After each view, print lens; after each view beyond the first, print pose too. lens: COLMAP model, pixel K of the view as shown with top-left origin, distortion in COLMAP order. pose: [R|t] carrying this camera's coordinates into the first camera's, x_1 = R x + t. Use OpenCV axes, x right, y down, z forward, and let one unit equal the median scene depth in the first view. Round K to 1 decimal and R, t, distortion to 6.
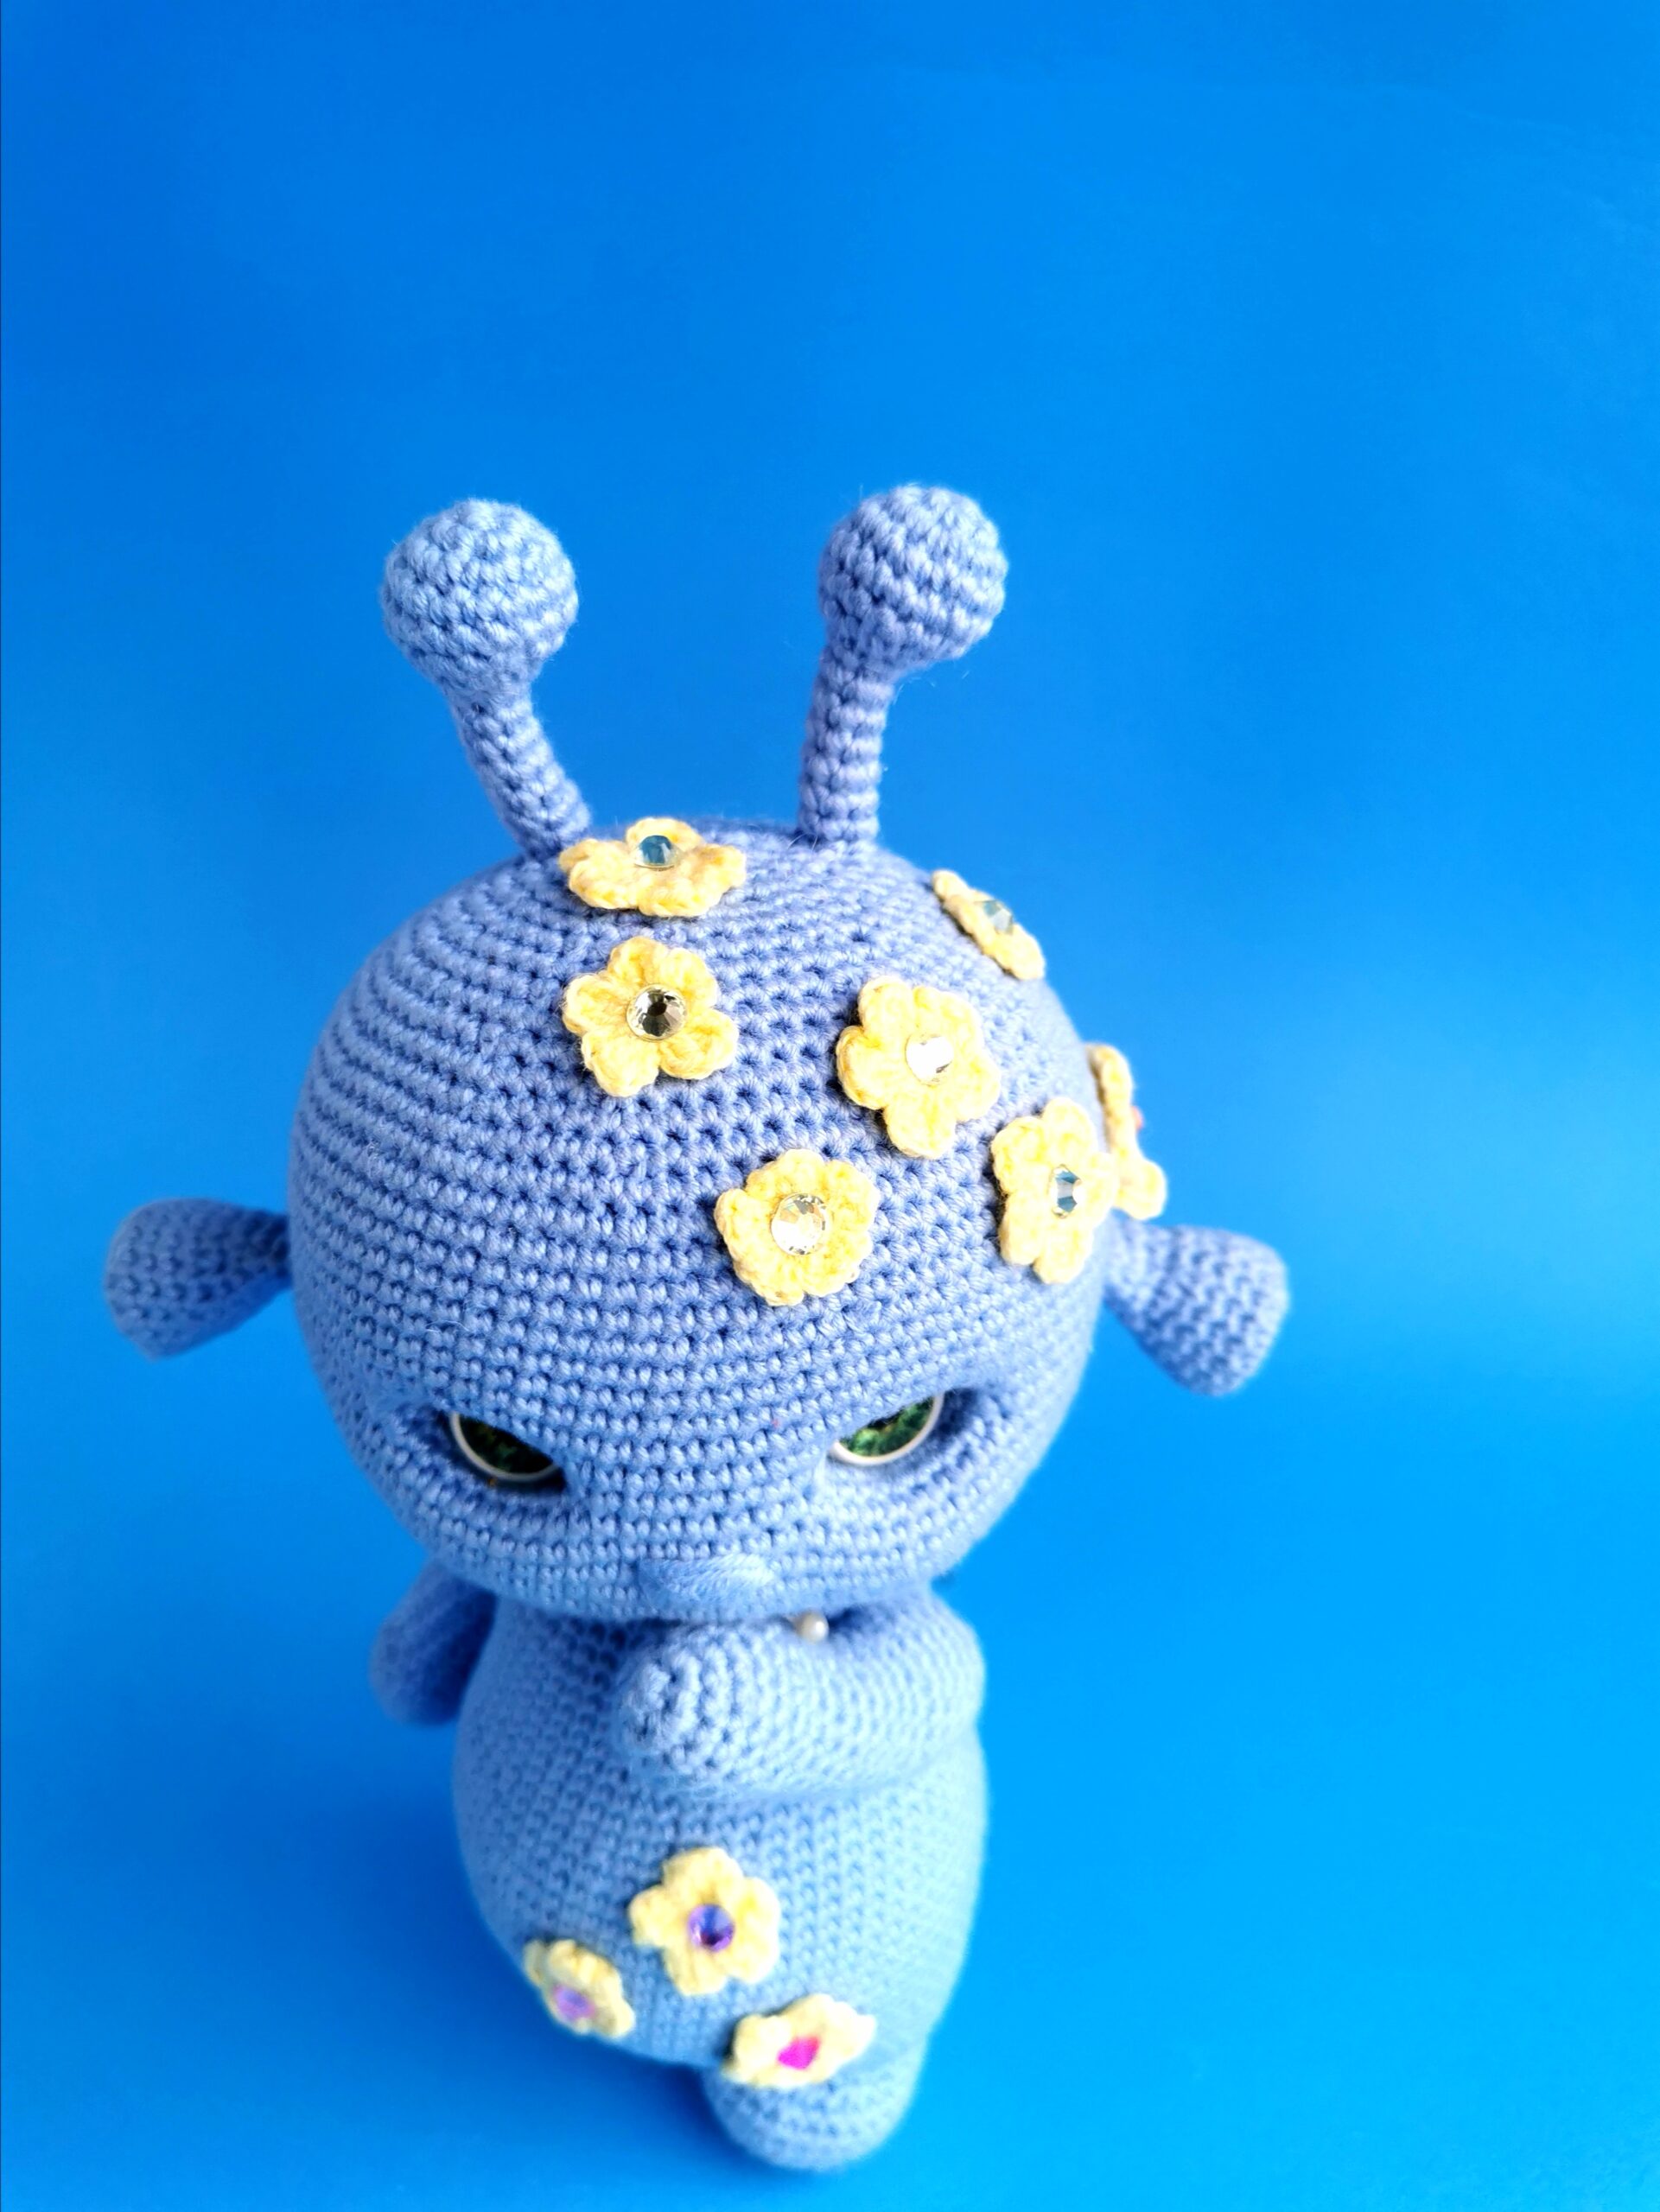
lens RADIAL K [[1882.1, 0, 778.2], [0, 1882.1, 1093.8], [0, 0, 1]] dist [-0.027635, -0.024340]
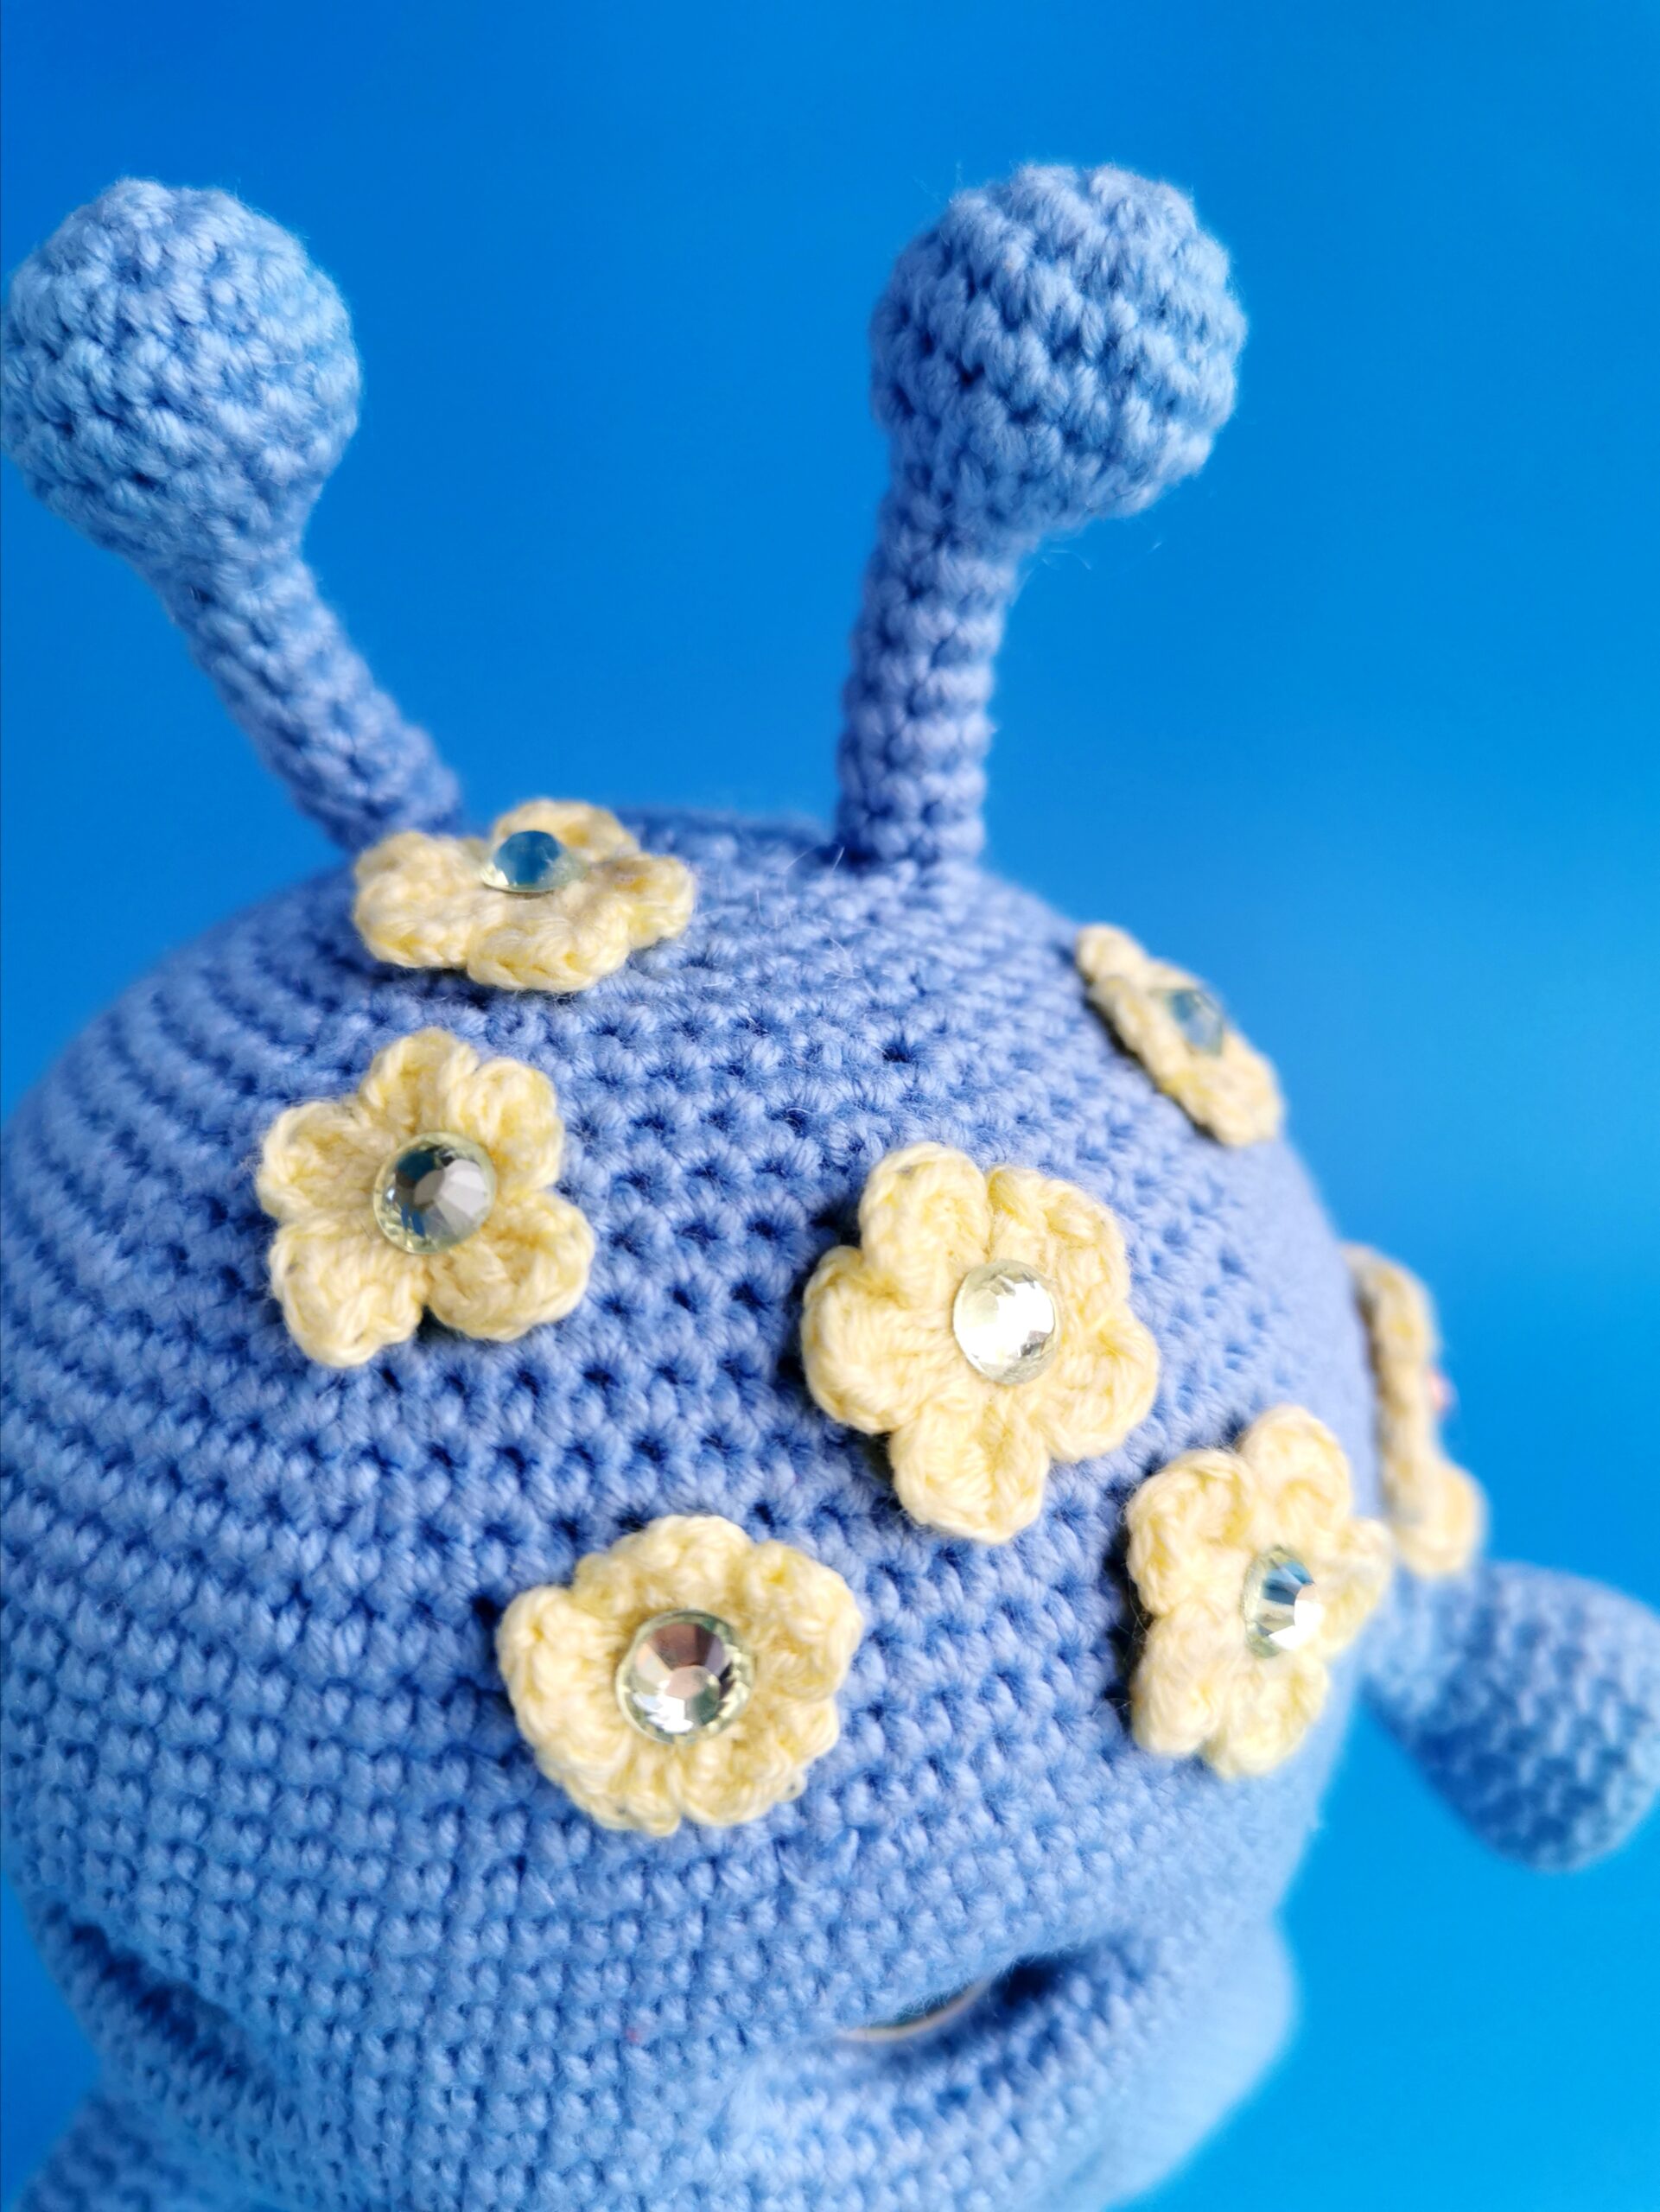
lens RADIAL K [[1882.1, 0, 742.0], [0, 1882.1, 1068.7], [0, 0, 1]] dist [-0.027635, -0.024340]
pose [[0.984891, 0.070490, -0.158179, 0.083088], [-0.073968, 0.997129, -0.016202, -0.068148], [0.156583, 0.027657, 0.987278, 0.500060]]
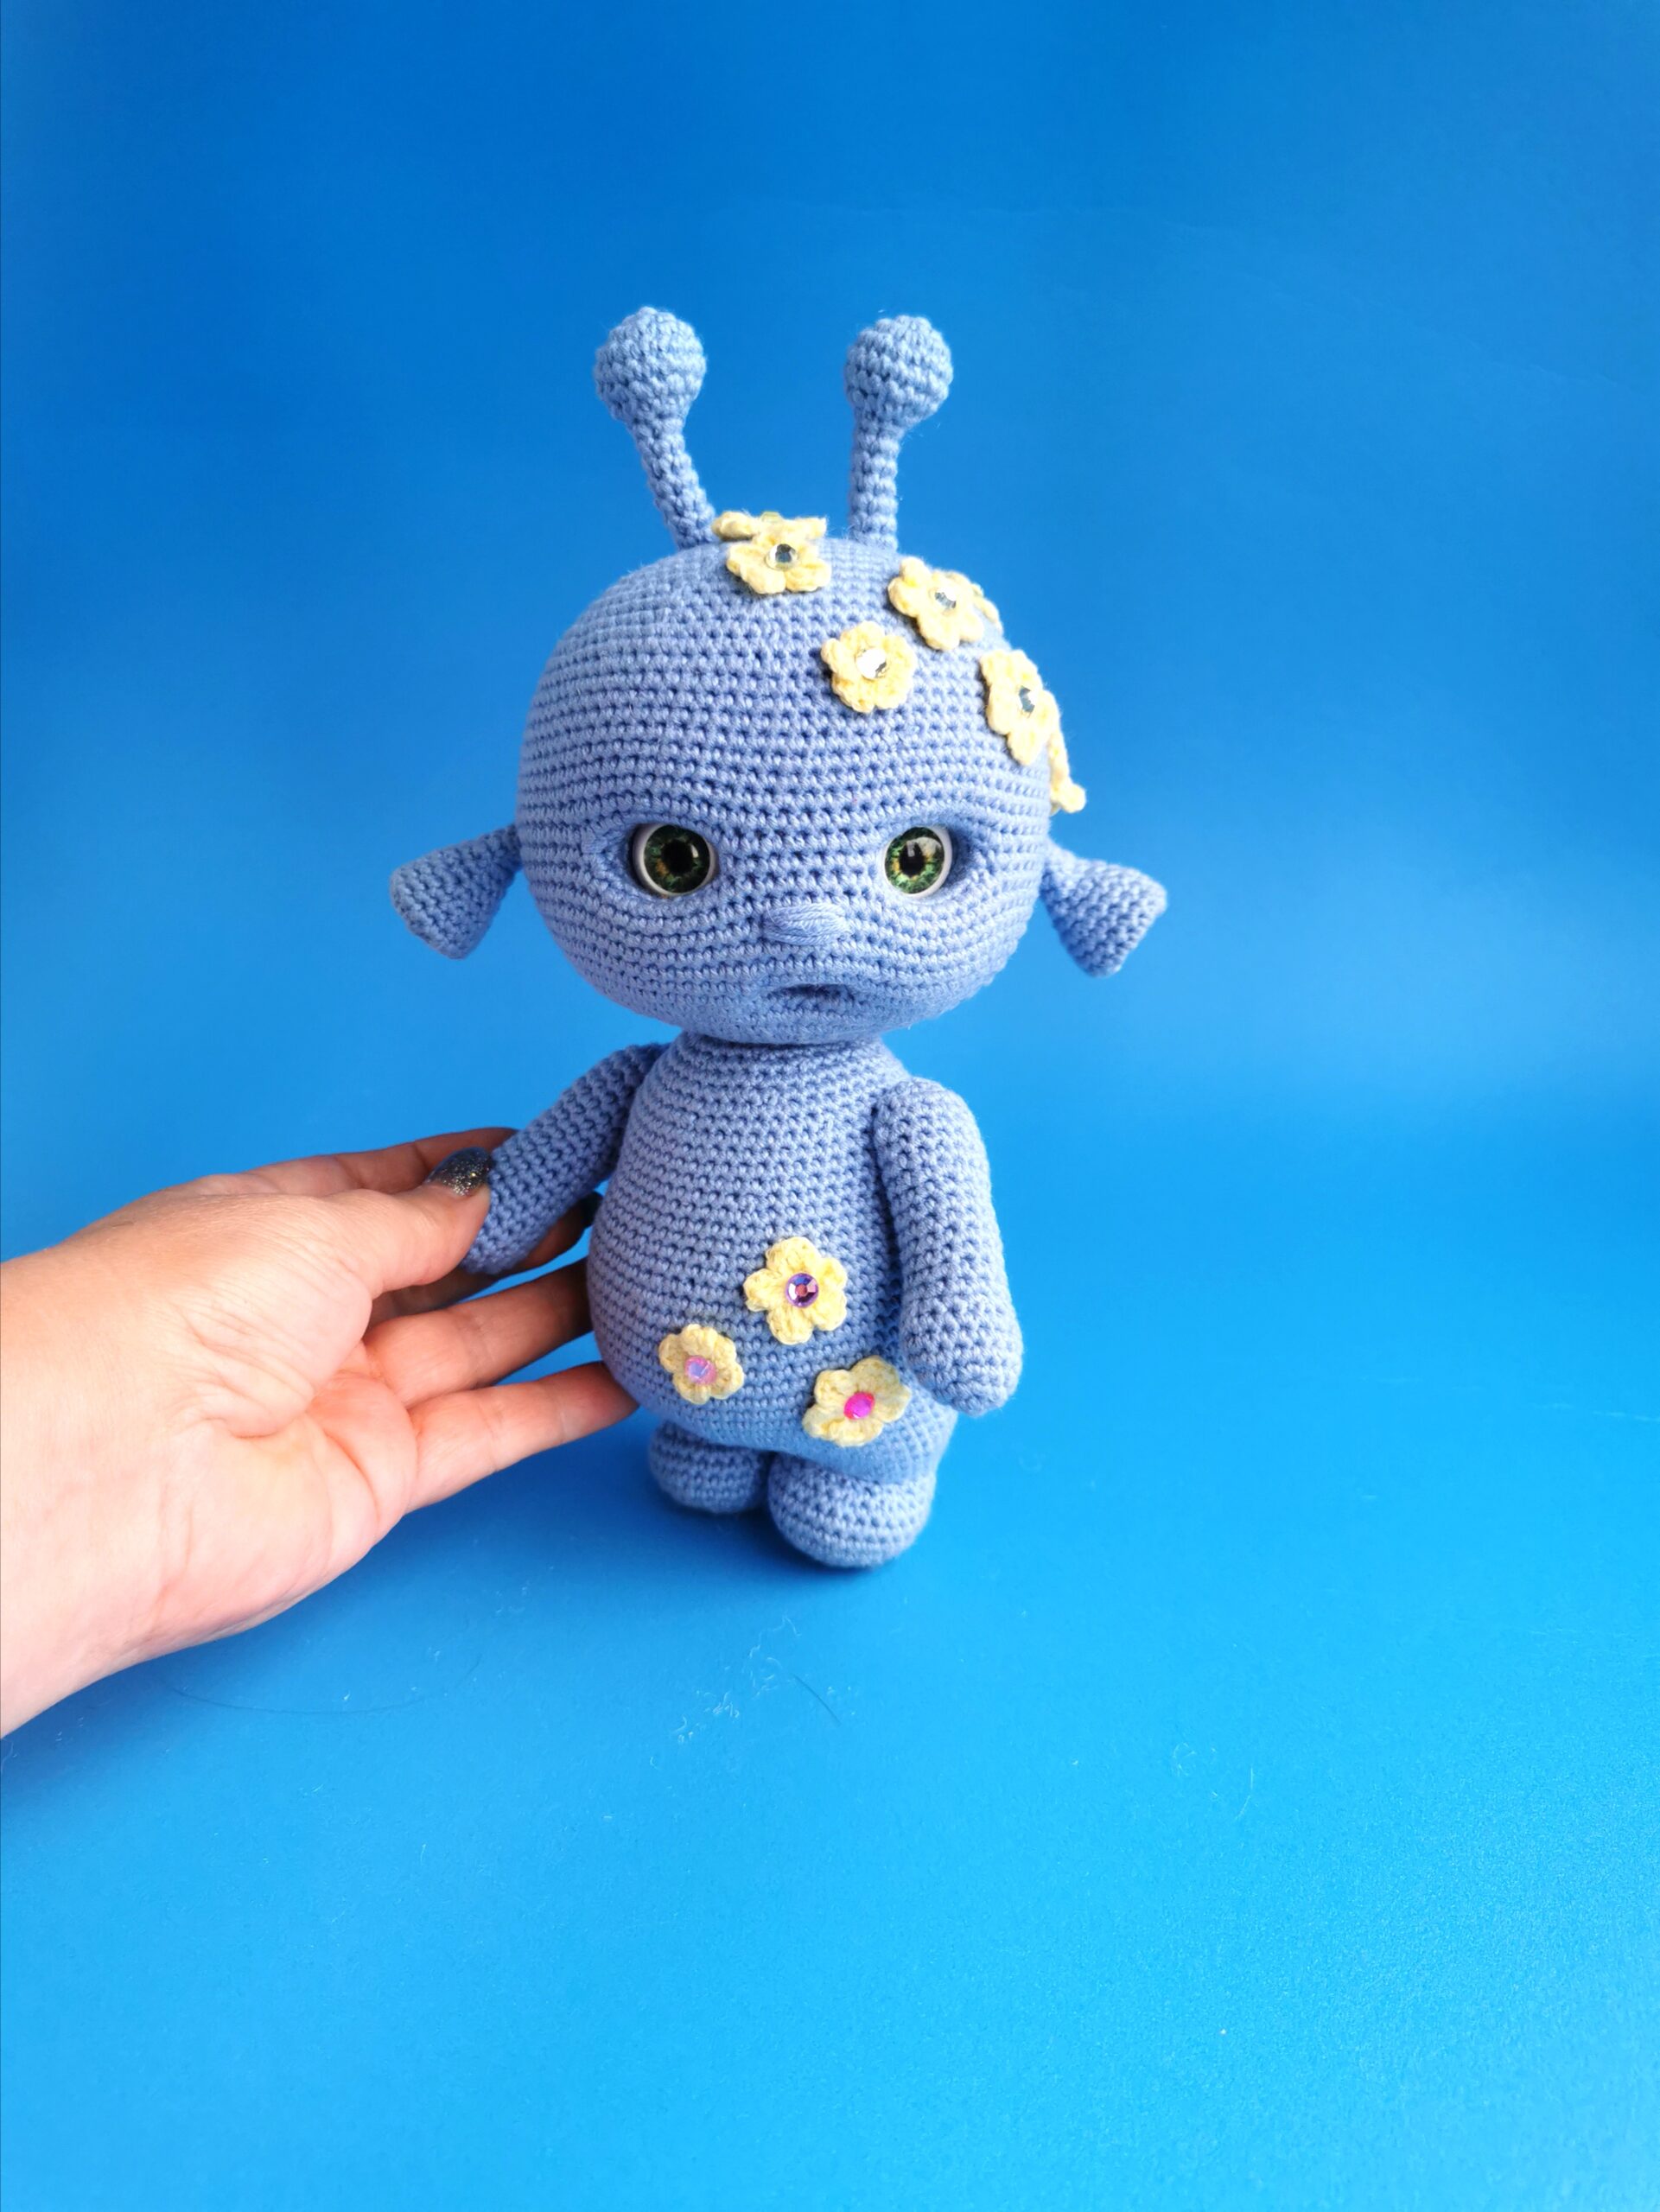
lens RADIAL K [[1810.4, 0, 825.1], [0, 1810.4, 1151.4], [0, 0, 1]] dist [-0.062590, 0.017595]
pose [[0.997463, 0.001990, 0.071163, -0.132183], [0.014452, 0.973136, -0.229778, 0.794668], [-0.069708, 0.230223, 0.970638, -0.422617]]
